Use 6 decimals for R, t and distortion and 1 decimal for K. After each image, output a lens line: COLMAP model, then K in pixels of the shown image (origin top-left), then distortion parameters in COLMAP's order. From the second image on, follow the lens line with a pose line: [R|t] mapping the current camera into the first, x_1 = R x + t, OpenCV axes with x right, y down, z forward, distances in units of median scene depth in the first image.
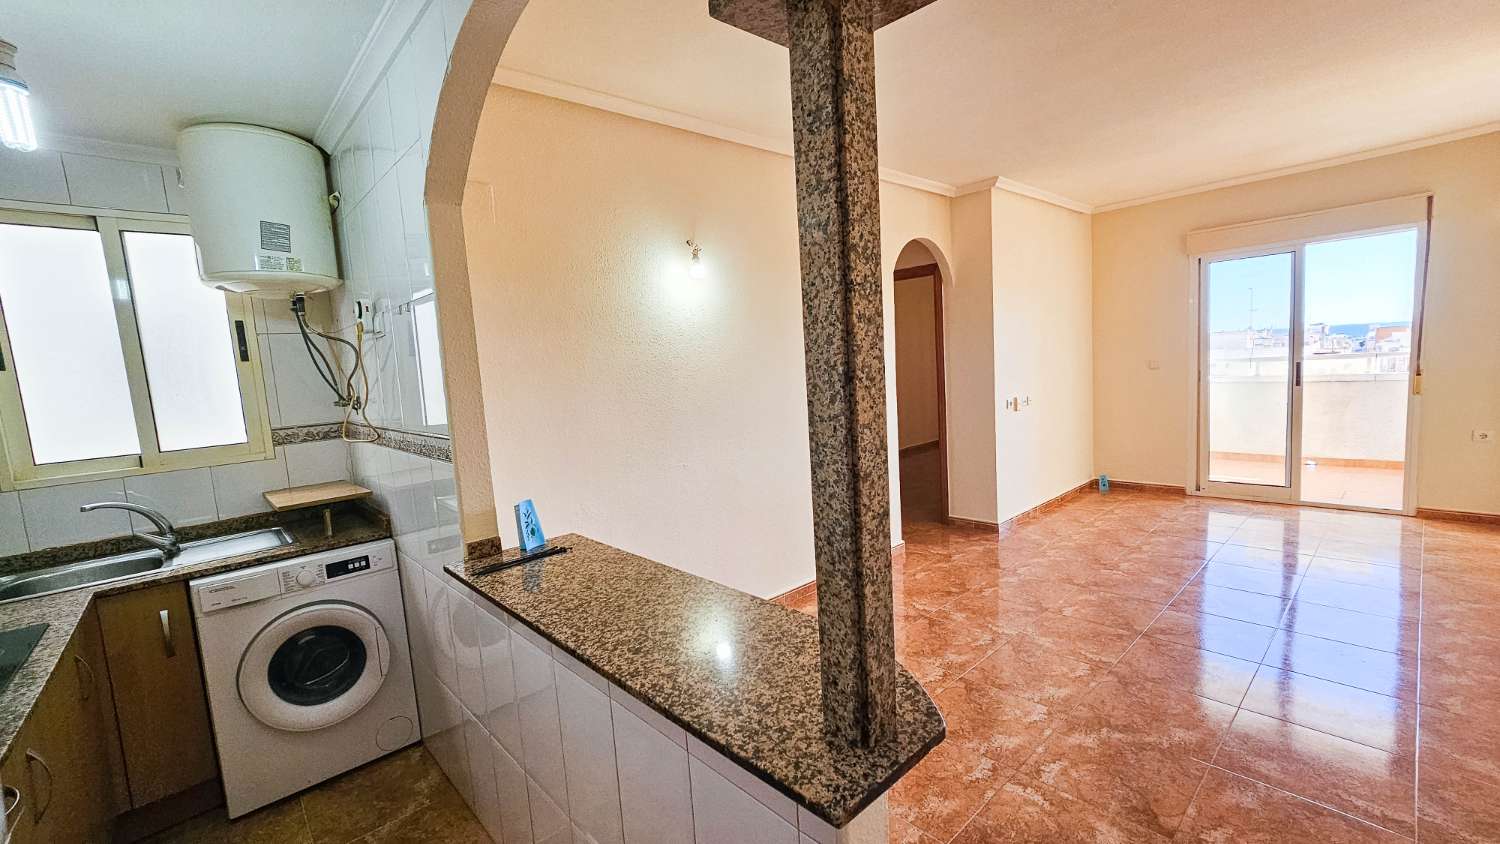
lens RADIAL K [[617.6, 0, 738.8], [0, 617.6, 435.3], [0, 0, 1]] dist [-0.014295, 0.008506]
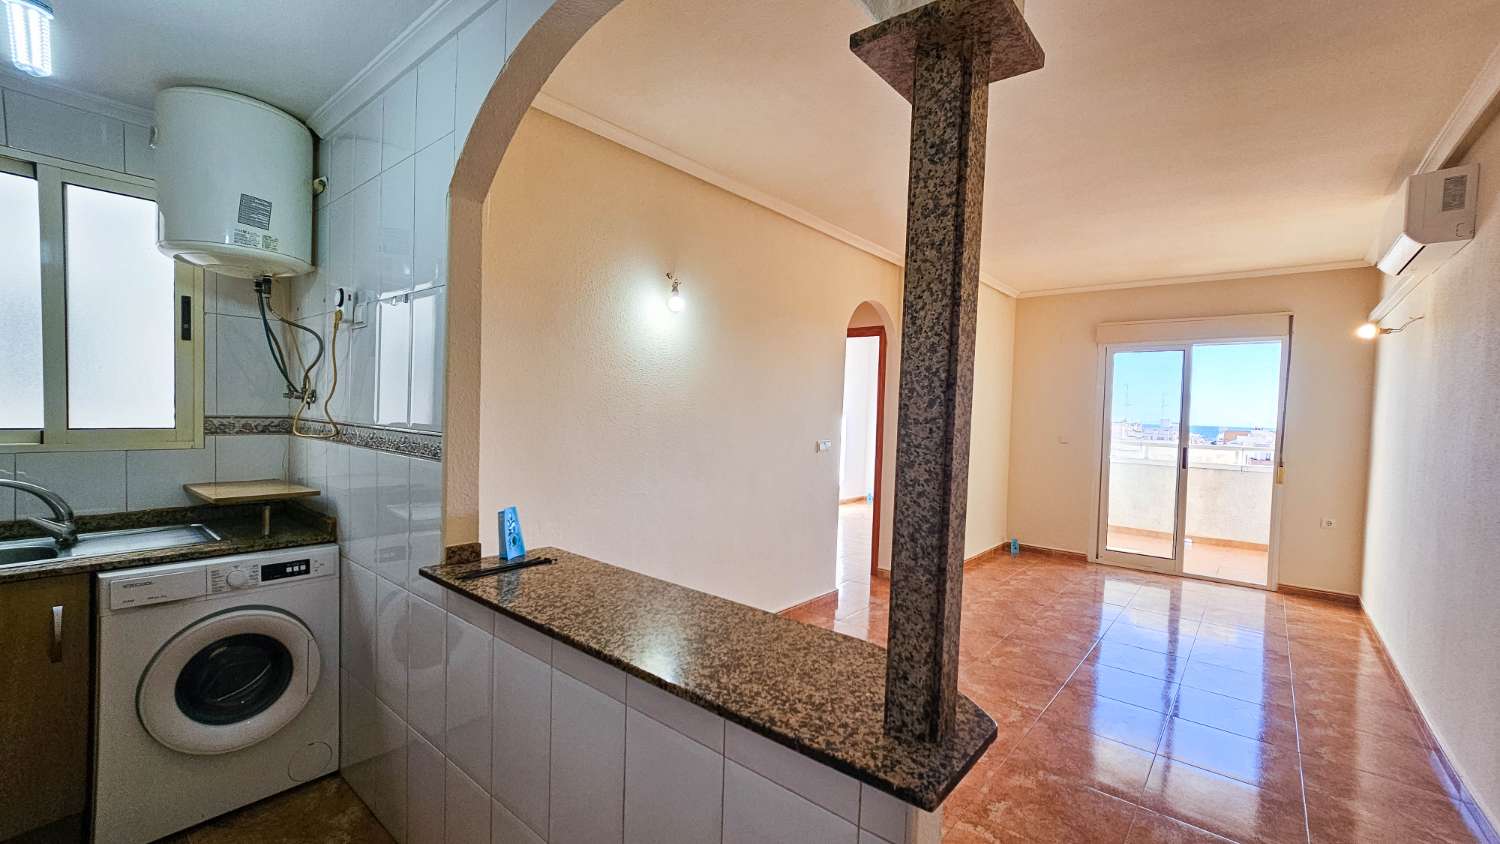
lens RADIAL K [[617.6, 0, 730.9], [0, 617.6, 437.8], [0, 0, 1]] dist [-0.014295, 0.008506]
pose [[0.988375, 0.087402, 0.124404, -0.105202], [-0.077773, 0.993735, -0.080267, 0.037604], [-0.130640, 0.069659, 0.988980, -0.005658]]
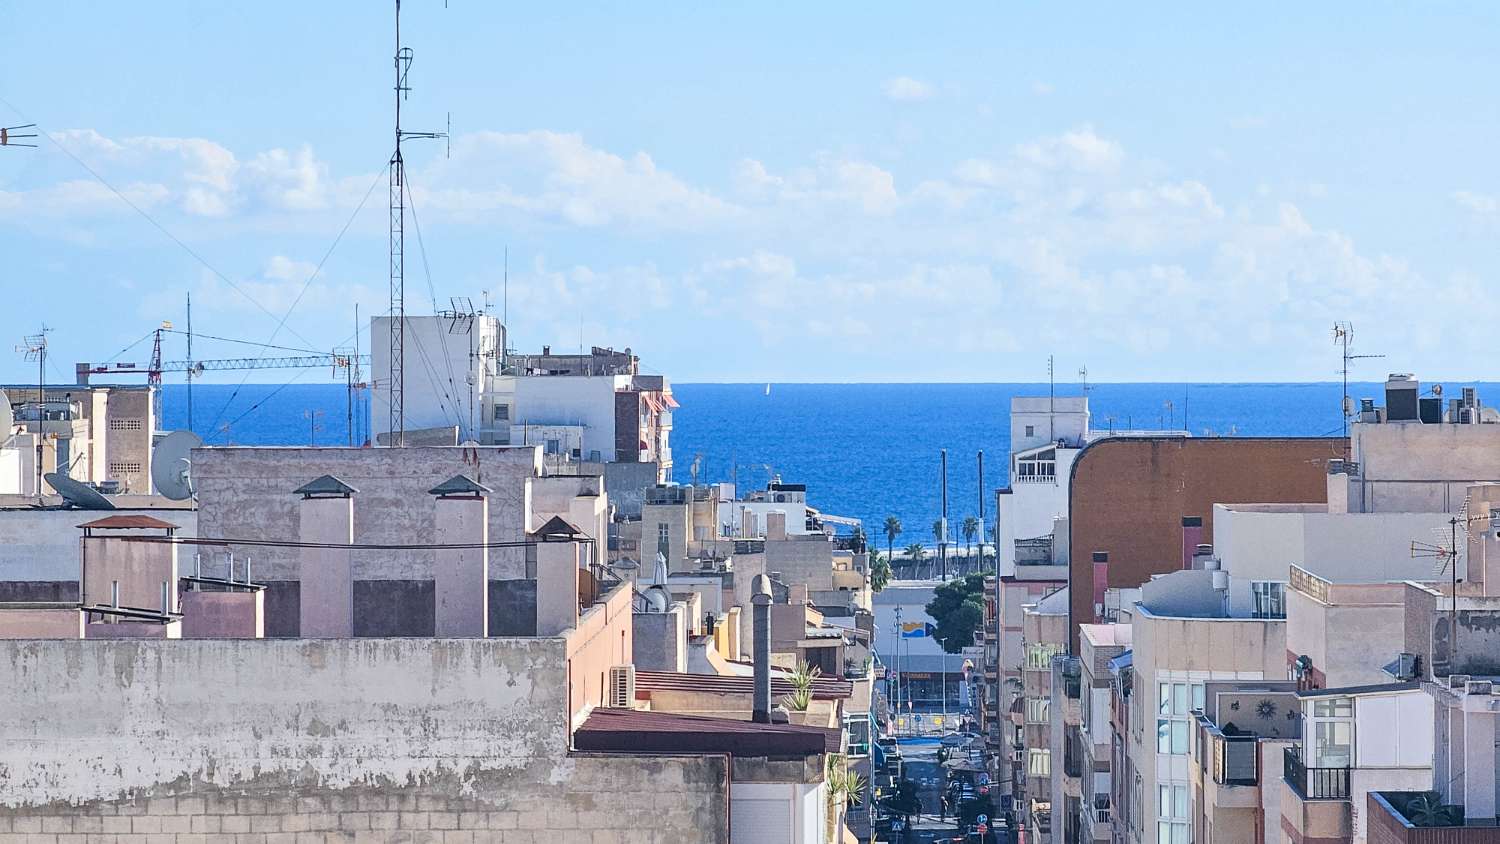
lens RADIAL K [[10059.6, 0, 706.7], [0, 10059.6, 409.3], [0, 0, 1]] dist [1.659811, 0.000000]
pose [[0.719863, 0.059098, 0.691596, 1.638826], [0.038083, 0.991506, -0.124364, -0.399636], [-0.693071, 0.115863, 0.711497, 2.043366]]
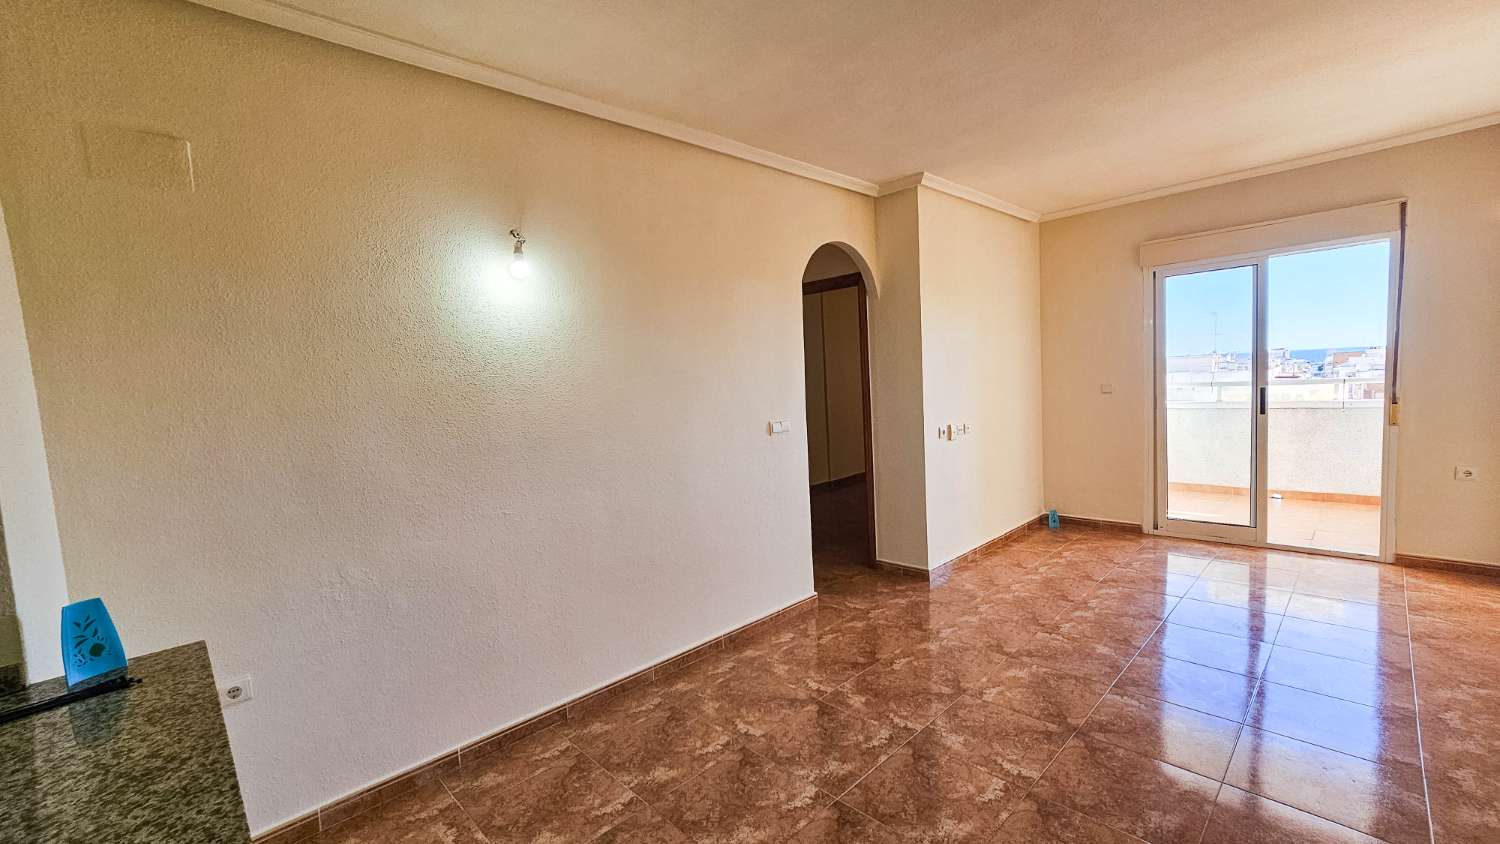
lens RADIAL K [[617.6, 0, 736.0], [0, 617.6, 438.6], [0, 0, 1]] dist [-0.014295, 0.008506]
pose [[0.999511, 0.005814, 0.030709, 0.247640], [-0.005061, 0.999687, -0.024515, -0.040307], [-0.030842, 0.024348, 0.999228, 0.275485]]
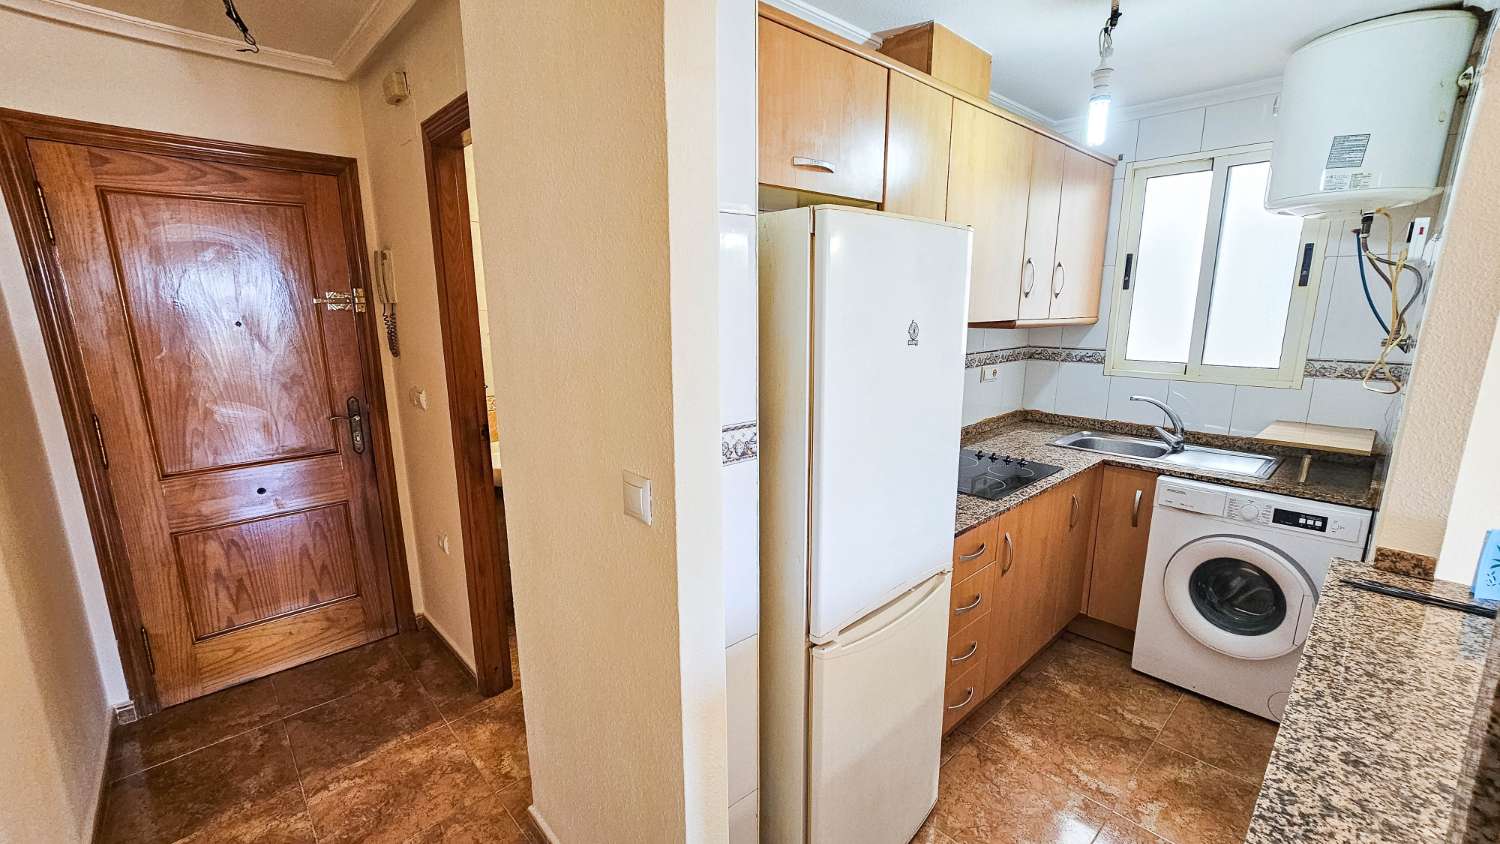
lens RADIAL K [[617.6, 0, 748.0], [0, 617.6, 437.1], [0, 0, 1]] dist [-0.014295, 0.008506]
pose [[0.014377, 0.275688, -0.961140, 0.196083], [-0.113805, 0.955444, 0.272352, -0.059767], [0.993399, 0.105467, 0.045112, 0.113290]]
